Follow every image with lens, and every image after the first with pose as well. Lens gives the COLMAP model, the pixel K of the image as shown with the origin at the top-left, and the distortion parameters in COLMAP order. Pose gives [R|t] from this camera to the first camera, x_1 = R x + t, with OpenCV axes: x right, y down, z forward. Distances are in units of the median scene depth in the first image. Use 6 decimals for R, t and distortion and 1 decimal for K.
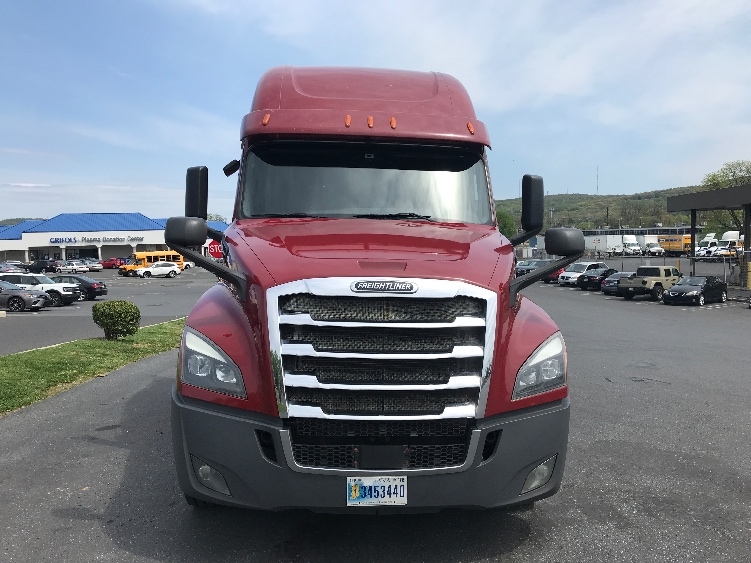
lens RADIAL K [[583.2, 0, 373.0], [0, 583.2, 273.8], [0, 0, 1]] dist [0.047768, 0.000814]
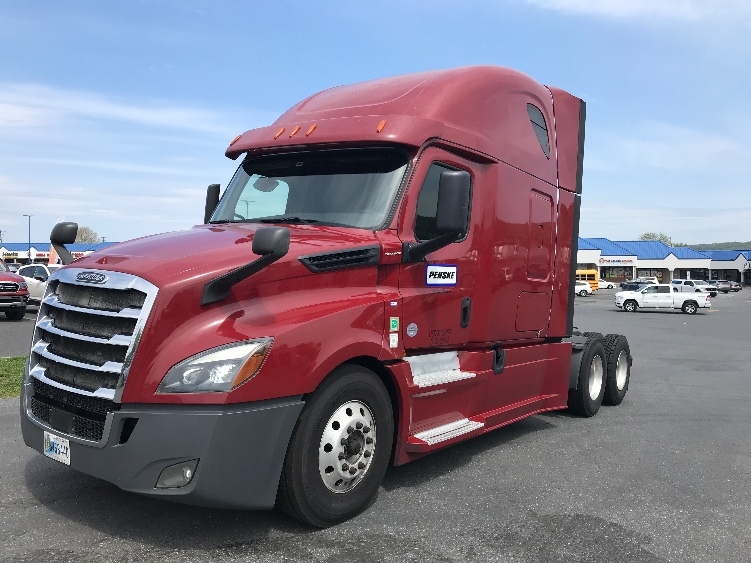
lens RADIAL K [[607.1, 0, 375.5], [0, 607.1, 281.5], [0, 0, 1]] dist [0.016933, -0.002852]
pose [[0.751485, 0.037963, -0.658657, 1.247083], [-0.051627, 0.998666, -0.001343, 0.003108], [0.657727, 0.035014, 0.752443, 0.462516]]
